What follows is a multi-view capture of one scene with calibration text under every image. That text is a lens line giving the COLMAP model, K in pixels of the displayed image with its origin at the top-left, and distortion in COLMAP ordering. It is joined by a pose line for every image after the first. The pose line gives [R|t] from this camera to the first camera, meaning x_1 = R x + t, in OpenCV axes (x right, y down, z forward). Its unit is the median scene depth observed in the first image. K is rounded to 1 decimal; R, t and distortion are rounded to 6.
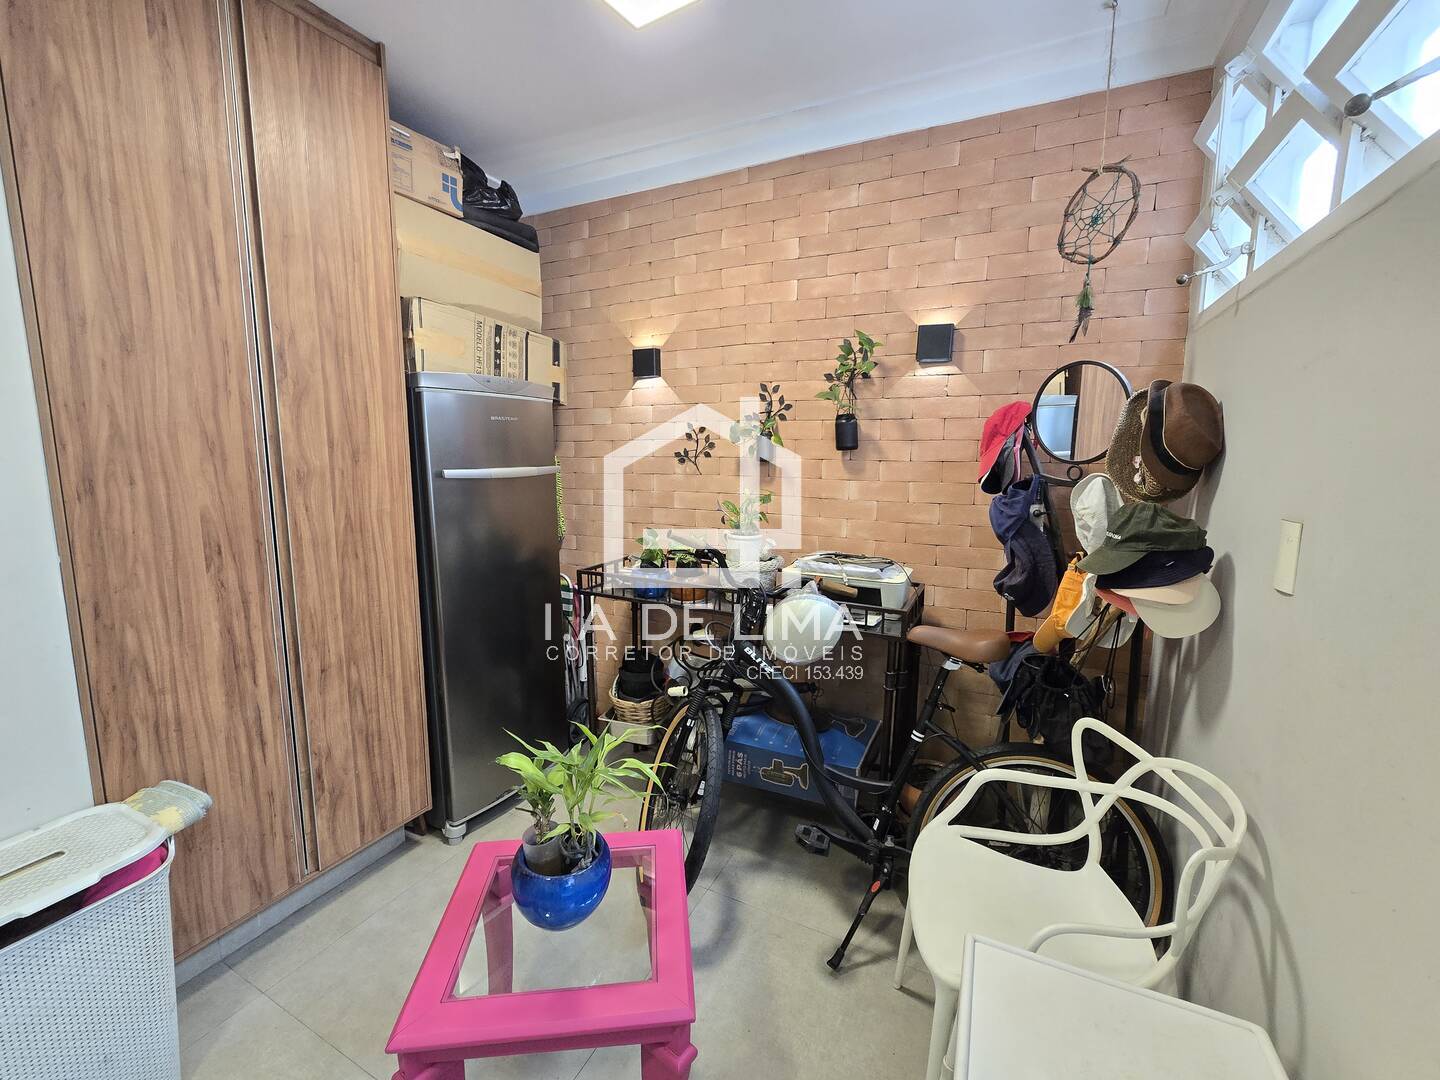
lens RADIAL K [[591.2, 0, 716.0], [0, 591.2, 529.1], [0, 0, 1]] dist [-0.003532, 0.001047]
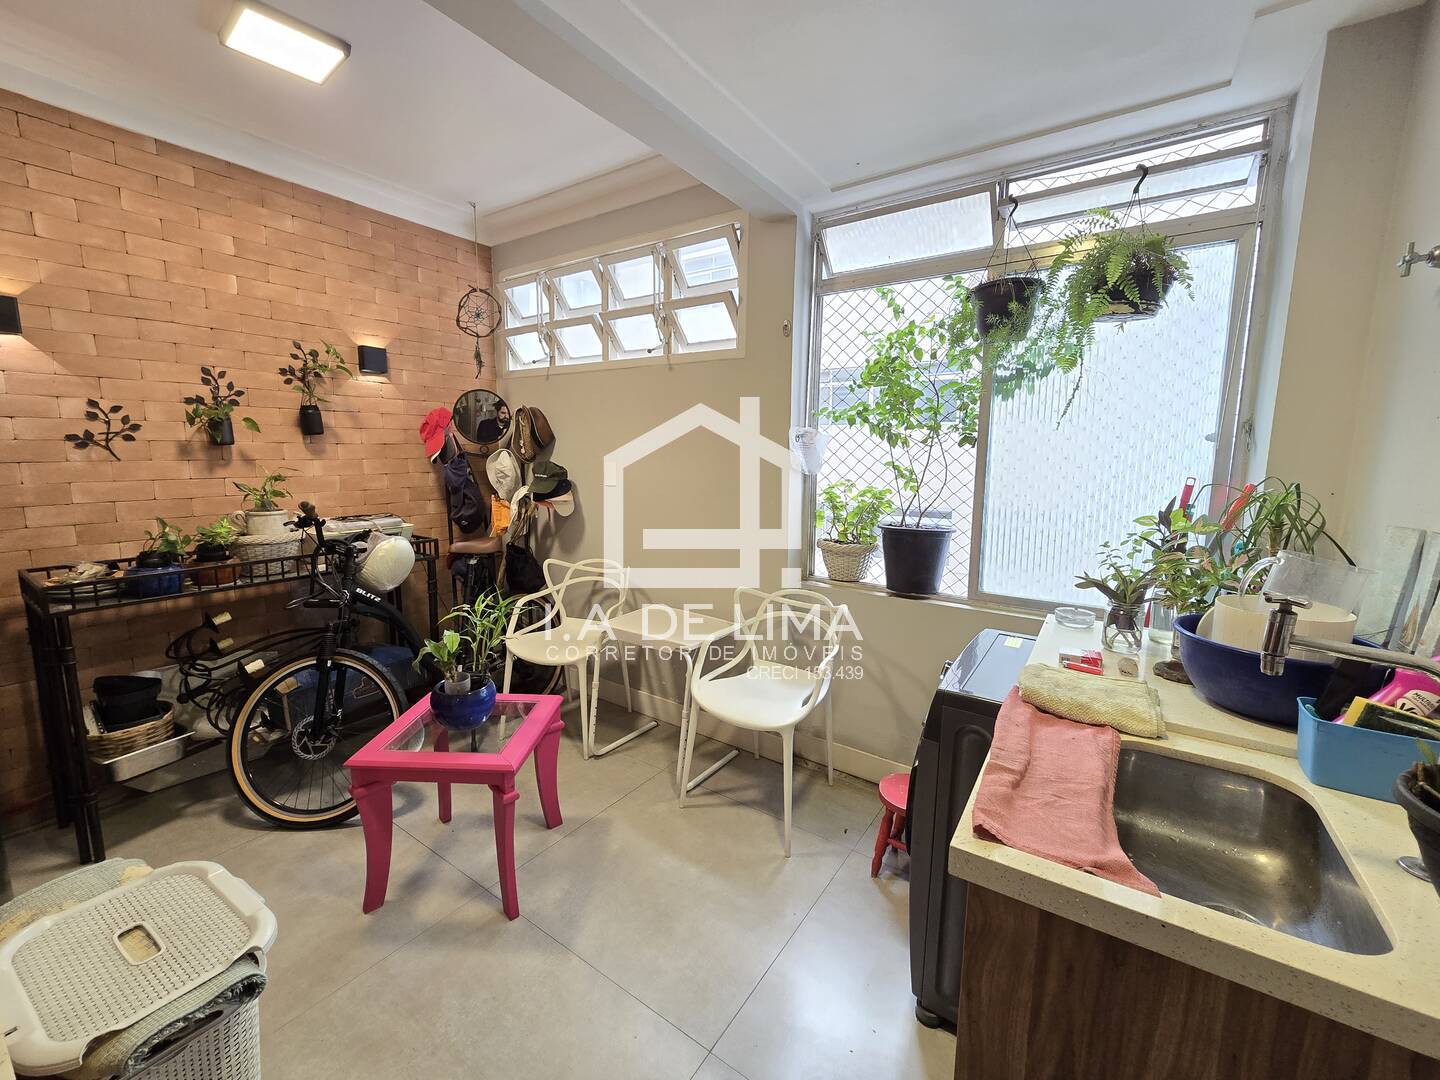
lens RADIAL K [[591.2, 0, 716.0], [0, 591.2, 529.1], [0, 0, 1]] dist [-0.003532, 0.001047]
pose [[0.135199, -0.142424, 0.980529, -0.880559], [0.122573, 0.984417, 0.126089, 0.005132], [-0.983208, 0.103139, 0.150549, 0.024049]]
